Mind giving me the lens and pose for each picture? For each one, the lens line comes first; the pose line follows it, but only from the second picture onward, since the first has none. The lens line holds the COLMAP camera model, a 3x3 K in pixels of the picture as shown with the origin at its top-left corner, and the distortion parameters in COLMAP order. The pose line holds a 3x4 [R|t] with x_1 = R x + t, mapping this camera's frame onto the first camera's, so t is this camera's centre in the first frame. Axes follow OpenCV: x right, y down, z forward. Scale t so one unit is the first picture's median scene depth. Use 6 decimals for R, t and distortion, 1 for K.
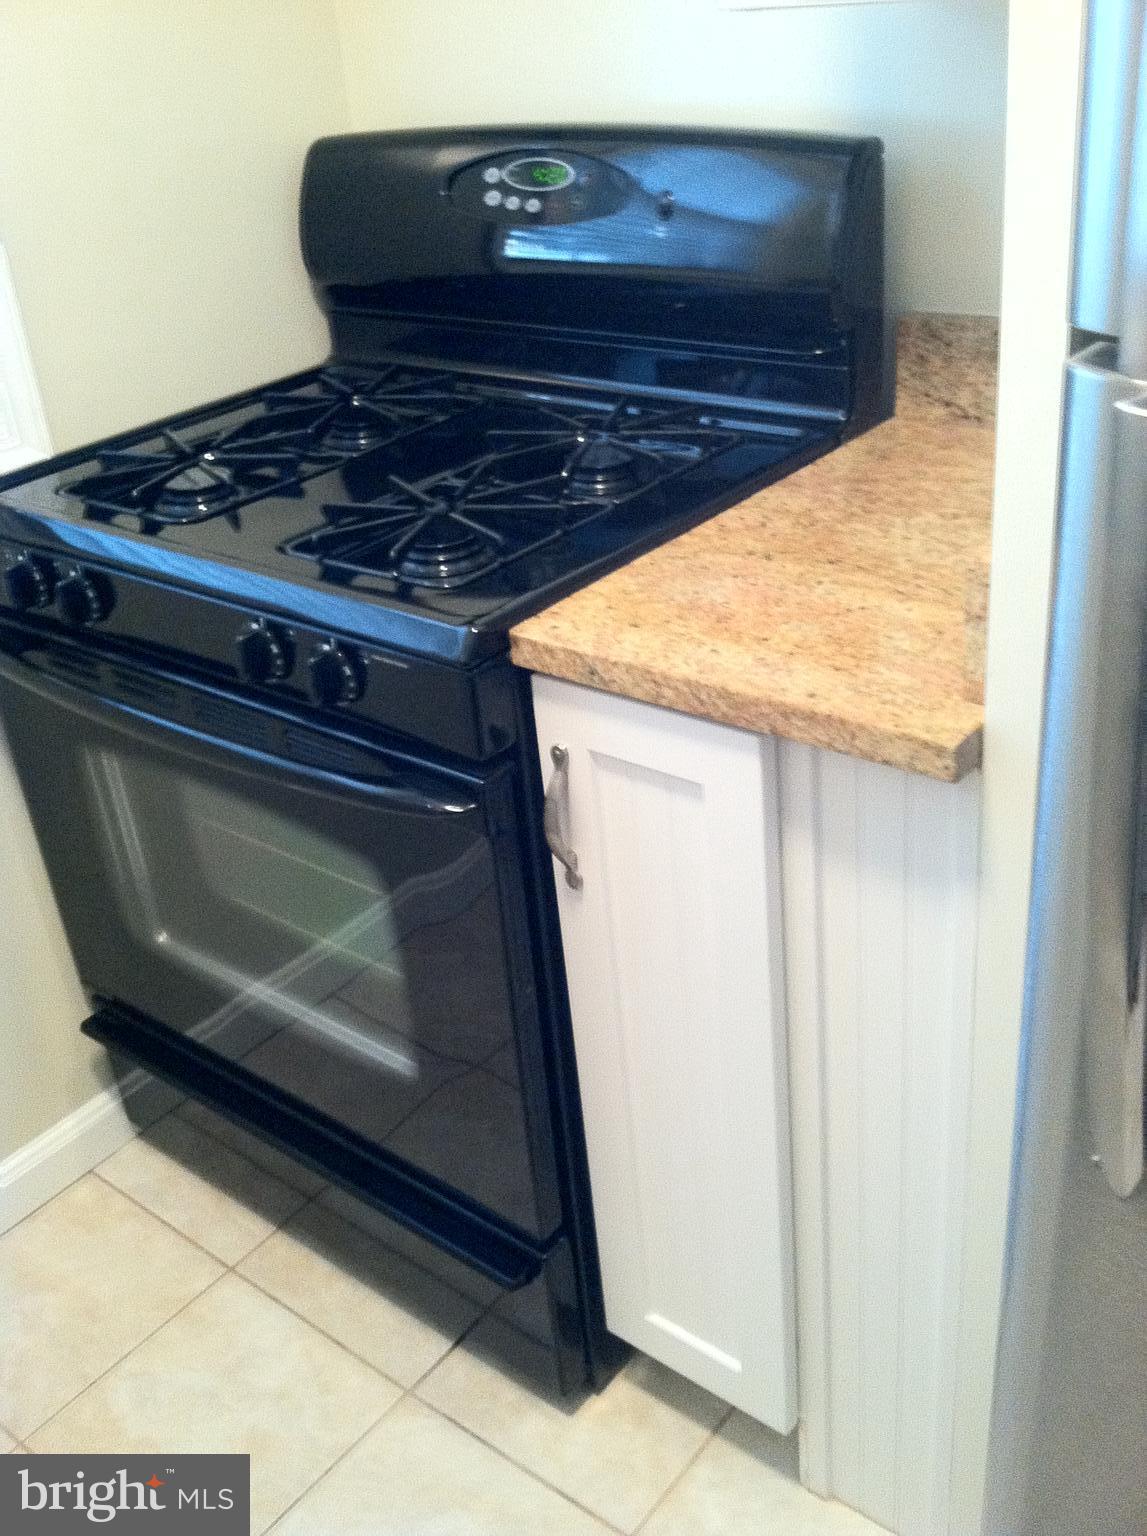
lens RADIAL K [[1469.9, 0, 573.5], [0, 1469.9, 768.0], [0, 0, 1]] dist [-0.066413, -0.005964]
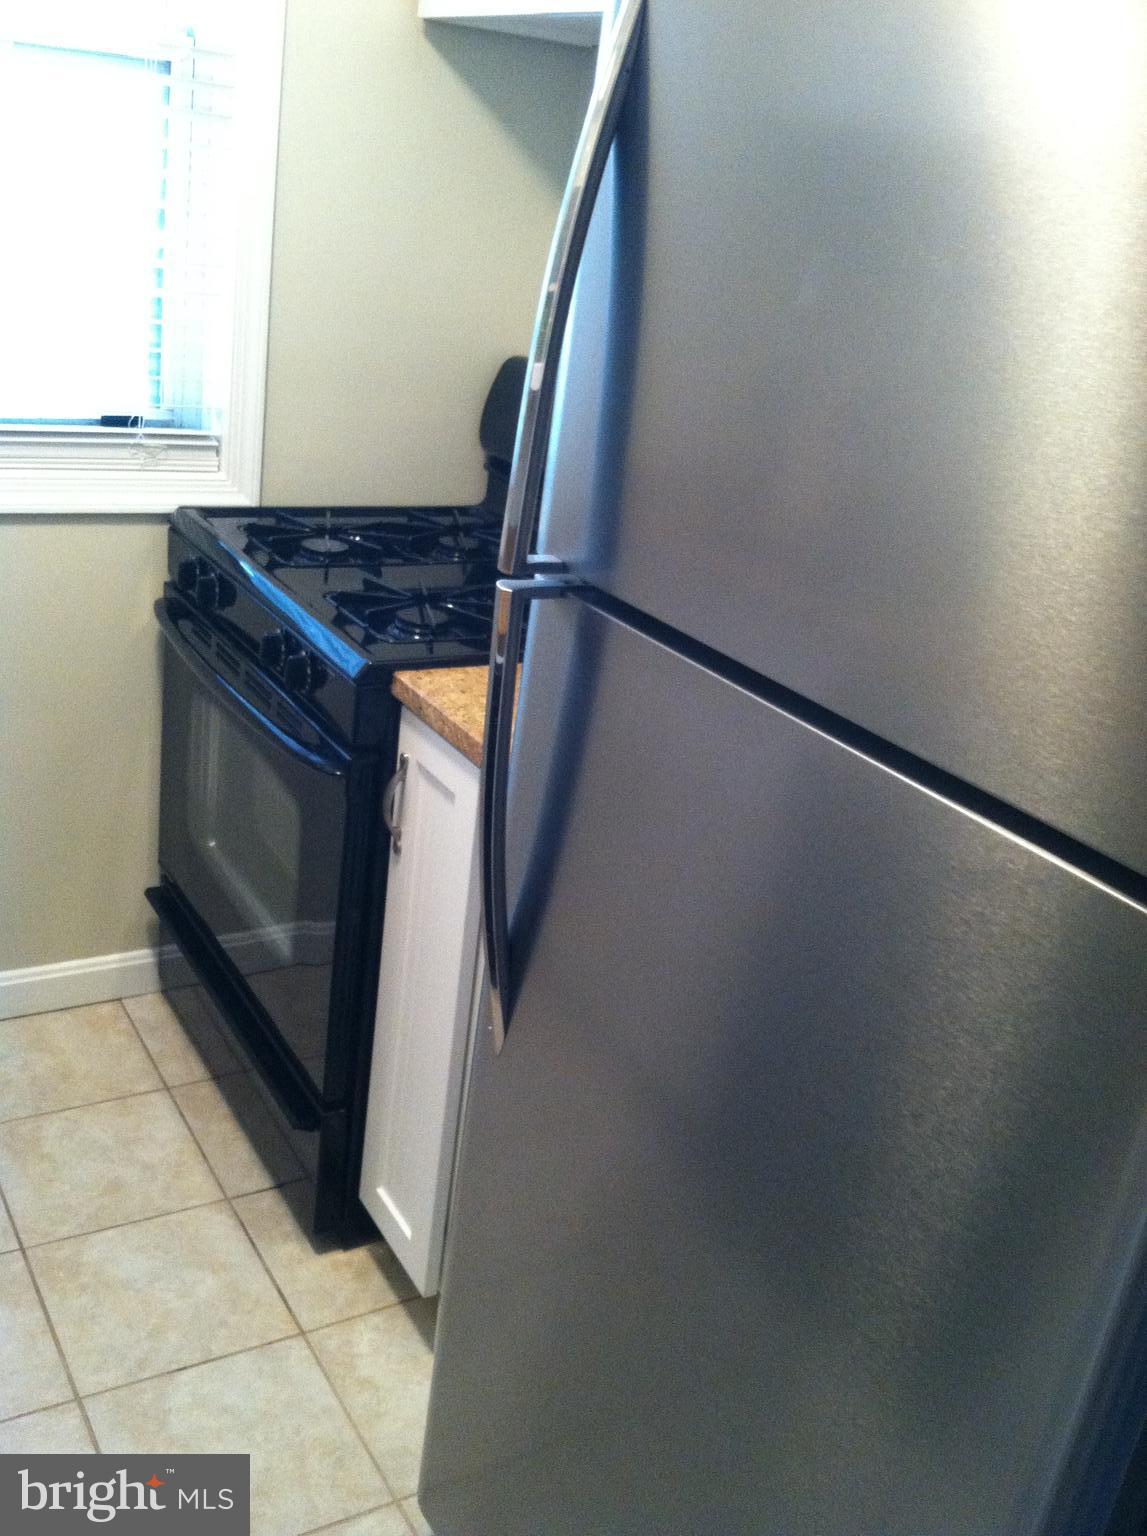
lens RADIAL K [[1469.9, 0, 573.5], [0, 1469.9, 768.0], [0, 0, 1]] dist [-0.066413, -0.005964]
pose [[0.917309, 0.321618, -0.234746, 0.430989], [-0.349834, 0.932536, -0.089398, 0.061904], [0.190157, 0.164128, 0.967937, -0.392700]]
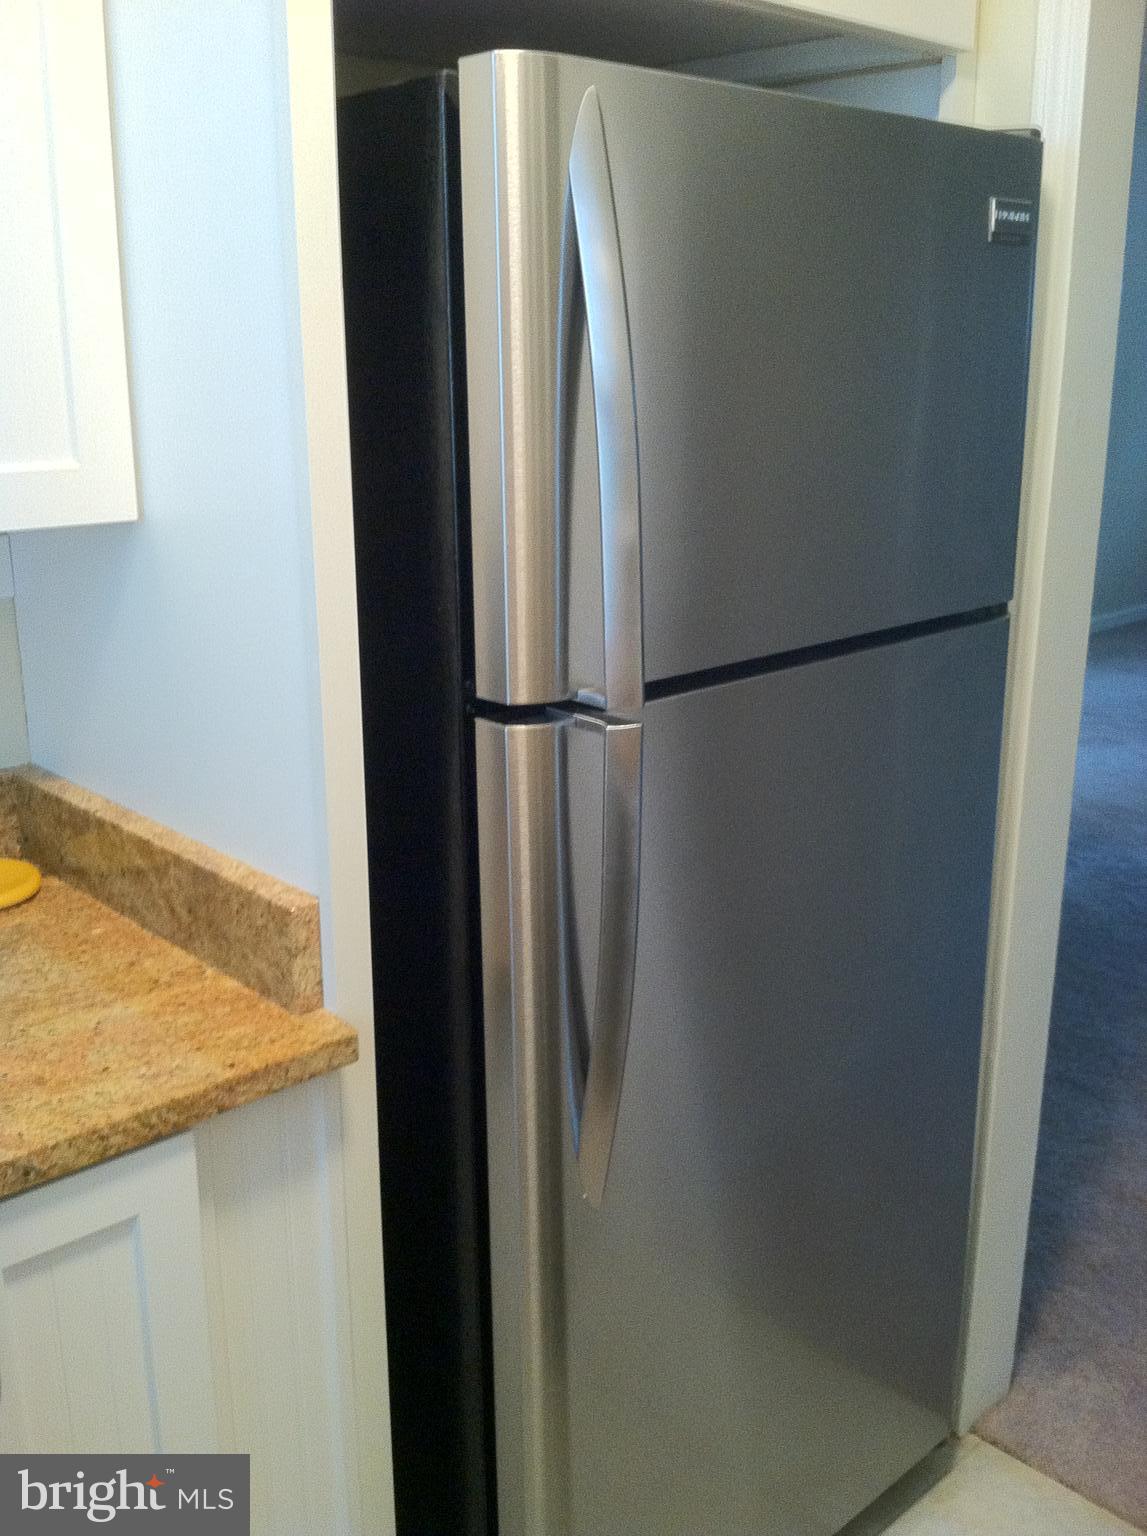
lens RADIAL K [[1469.9, 0, 573.5], [0, 1469.9, 768.0], [0, 0, 1]] dist [-0.066413, -0.005964]
pose [[0.132370, -0.177810, 0.975121, -0.623094], [0.474068, 0.875320, 0.095258, -0.165865], [-0.870481, 0.449665, 0.200160, 0.289680]]
